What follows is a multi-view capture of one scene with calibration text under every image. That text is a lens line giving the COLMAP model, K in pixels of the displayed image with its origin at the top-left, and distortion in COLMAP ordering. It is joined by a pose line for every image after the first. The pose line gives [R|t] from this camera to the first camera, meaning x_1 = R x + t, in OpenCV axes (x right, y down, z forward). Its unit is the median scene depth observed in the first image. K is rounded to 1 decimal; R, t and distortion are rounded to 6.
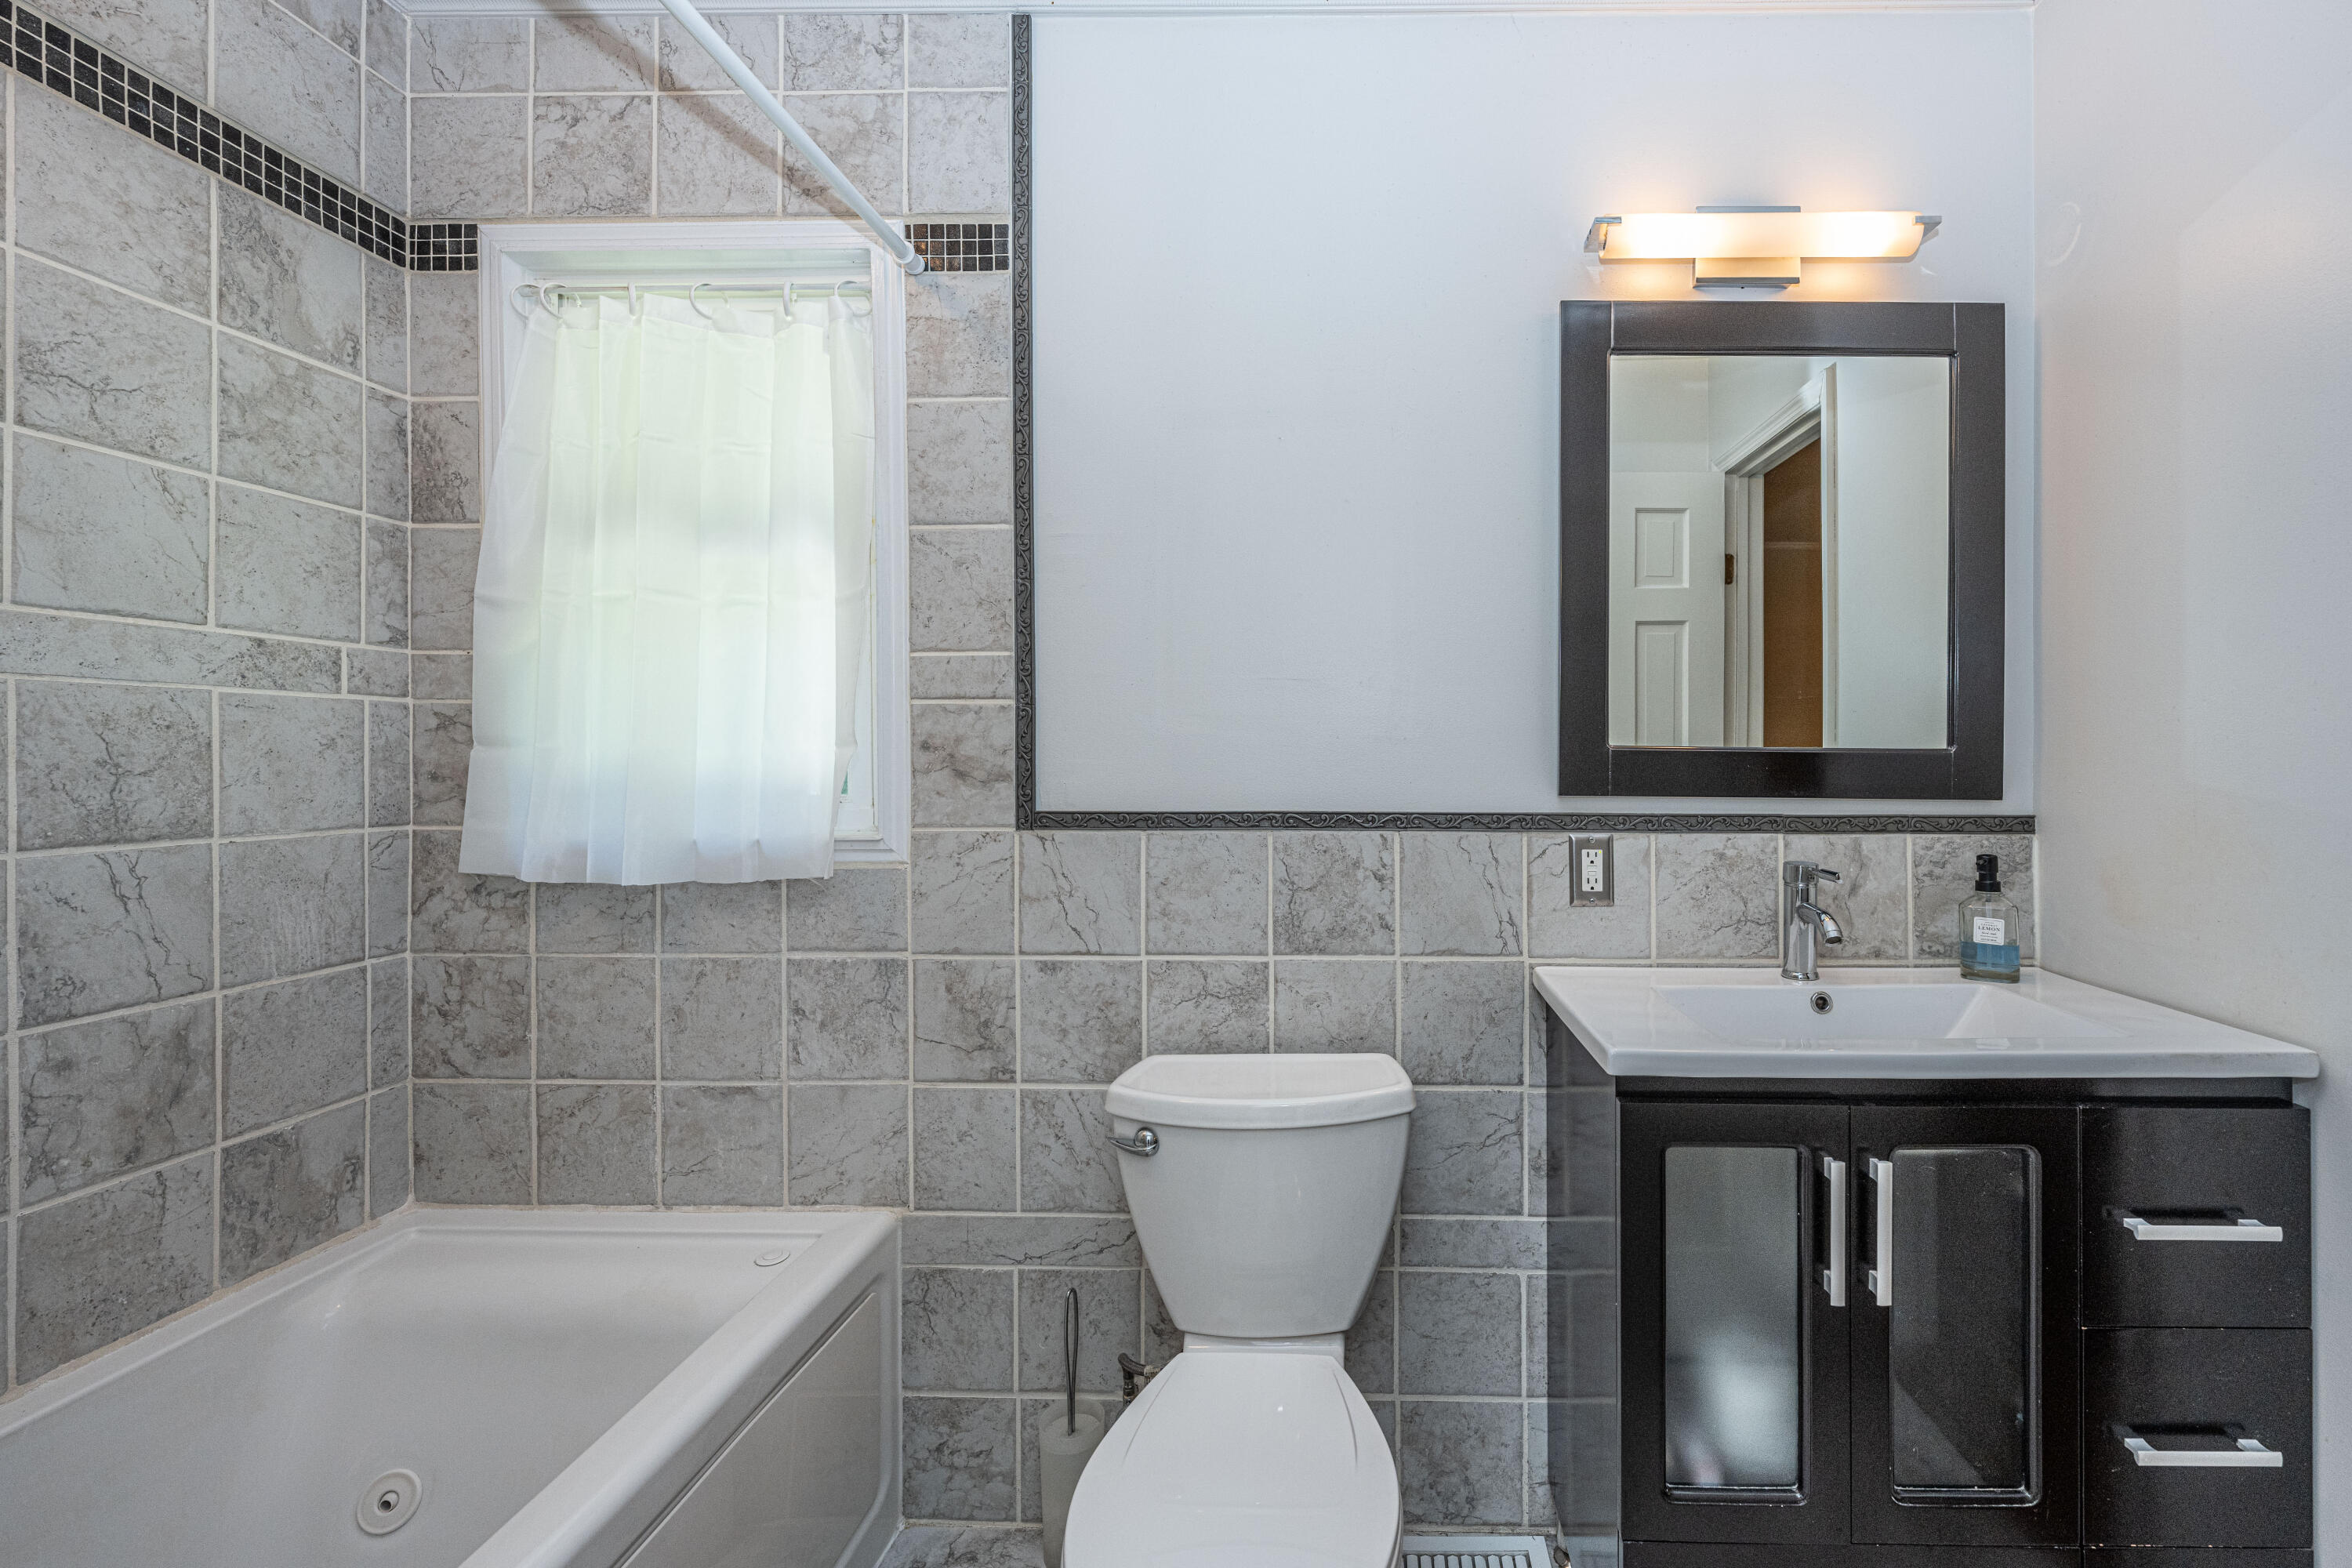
lens RADIAL K [[988.5, 0, 1336.6], [0, 988.5, 751.1], [0, 0, 1]] dist [0.000698, 0.000194]
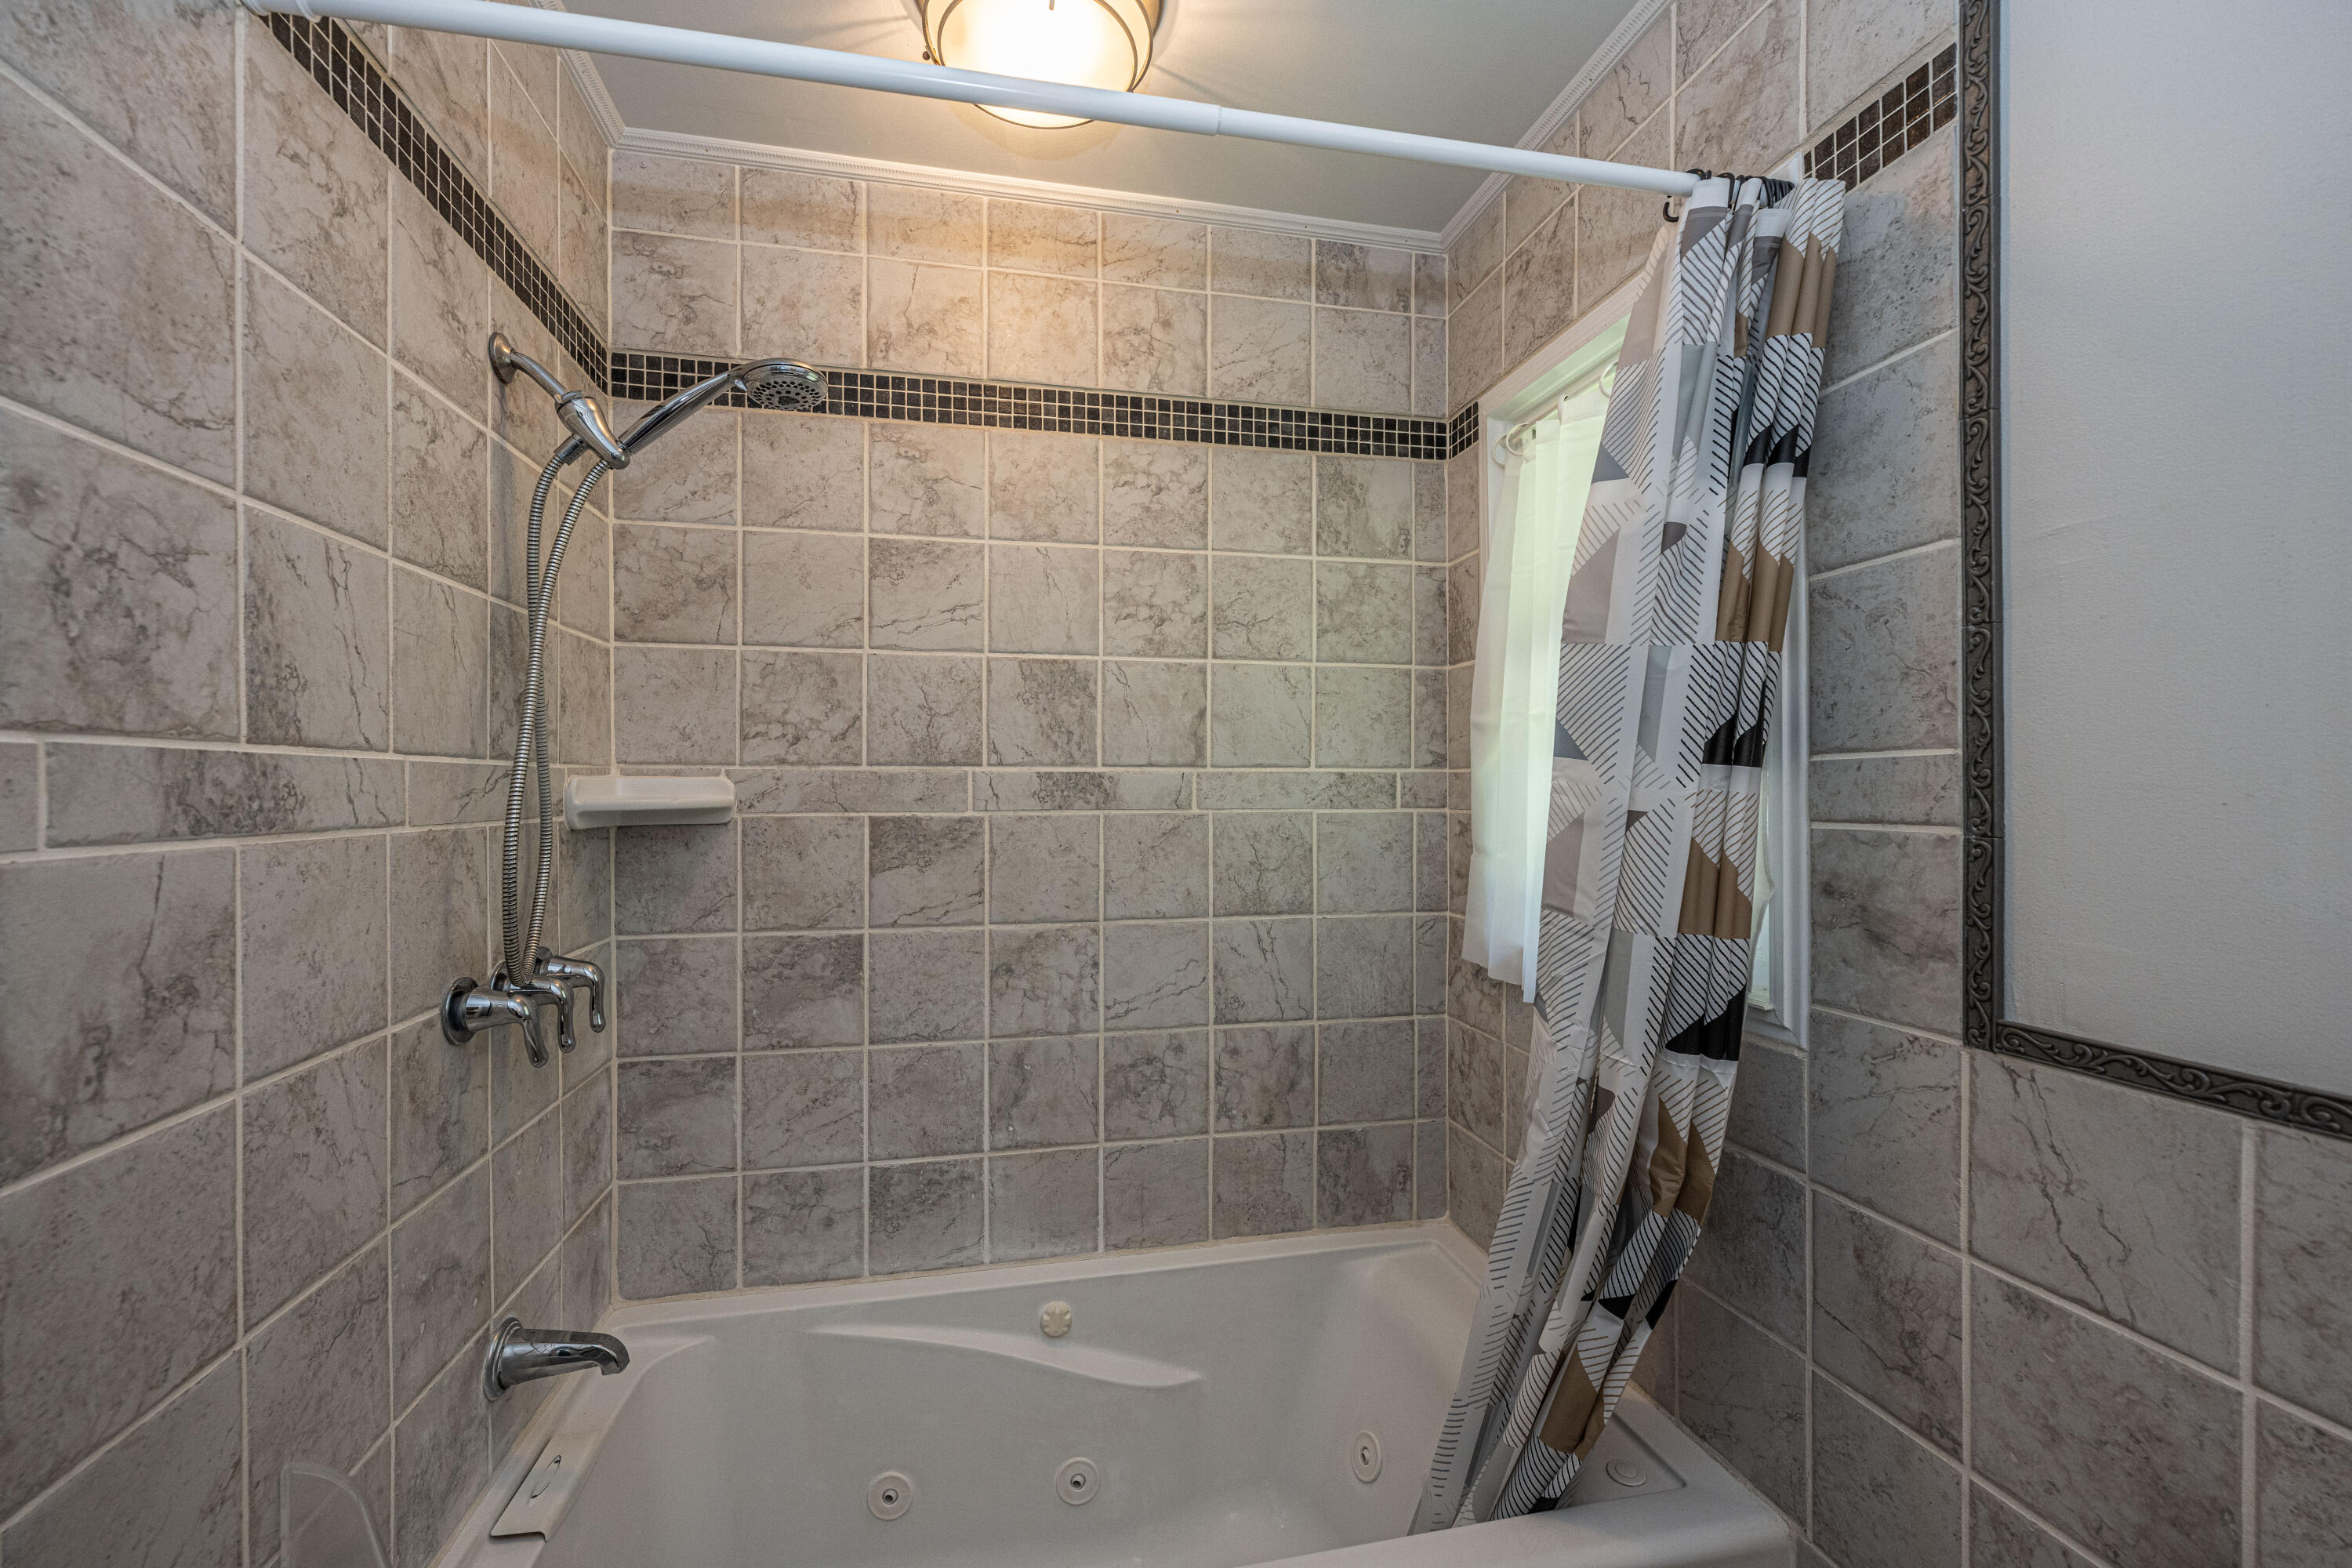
lens RADIAL K [[935.5, 0, 1172.3], [0, 935.5, 797.6], [0, 0, 1]] dist [-0.000945, -0.000134]
pose [[0.223549, 0.005565, -0.974677, 0.126991], [0.001773, 0.999980, 0.006116, -0.078491], [0.974691, -0.003095, 0.223534, 0.426135]]
